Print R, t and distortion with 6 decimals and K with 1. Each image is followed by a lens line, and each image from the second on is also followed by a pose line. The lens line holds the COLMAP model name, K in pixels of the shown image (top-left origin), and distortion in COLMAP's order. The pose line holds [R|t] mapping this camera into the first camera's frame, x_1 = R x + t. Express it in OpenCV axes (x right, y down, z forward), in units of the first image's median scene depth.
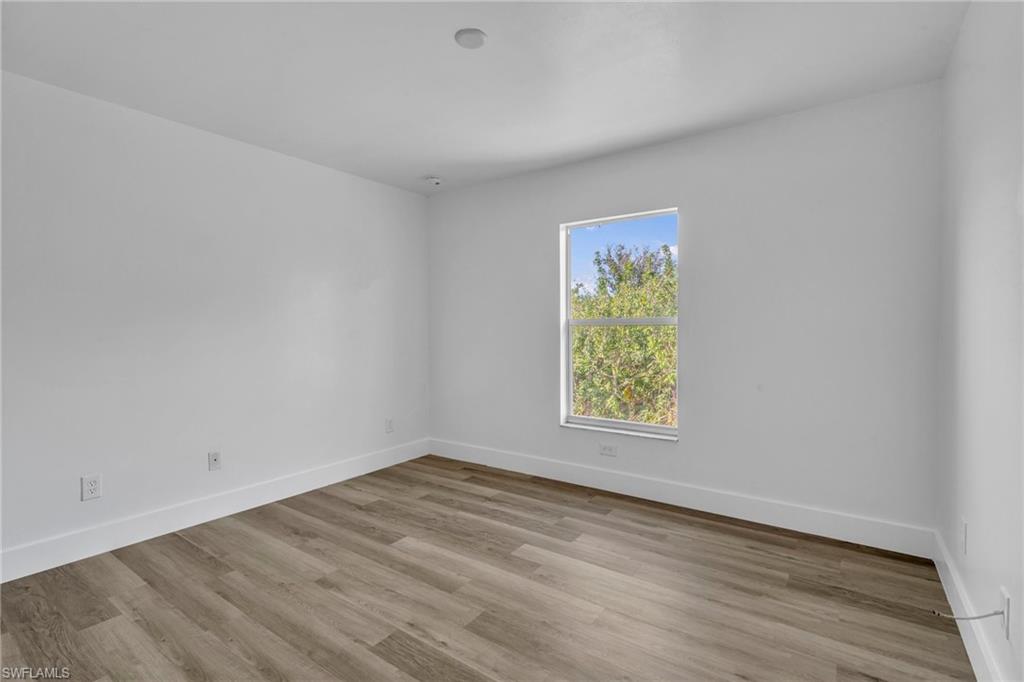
lens RADIAL K [[472.6, 0, 512.1], [0, 472.6, 337.5], [0, 0, 1]] dist [-0.004844, -0.001022]
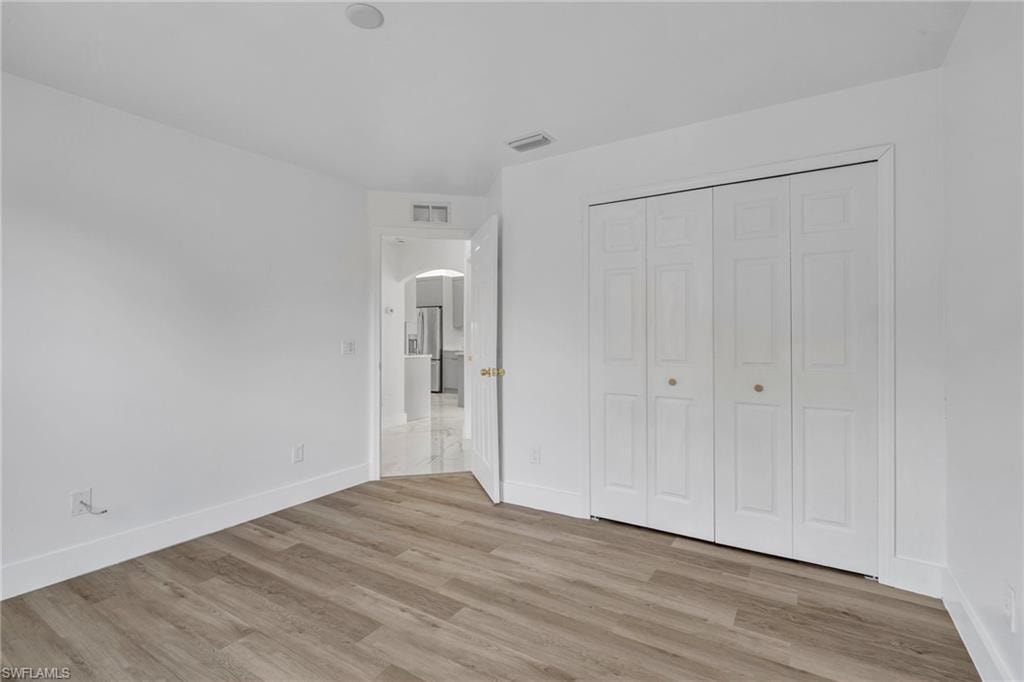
lens RADIAL K [[474.3, 0, 511.9], [0, 474.3, 338.5], [0, 0, 1]] dist [-0.006966, -0.000829]
pose [[-0.998722, 0.008135, -0.049887, -0.337153], [0.006951, 0.999691, 0.023858, -0.039610], [0.050065, 0.023481, -0.998470, 2.029940]]
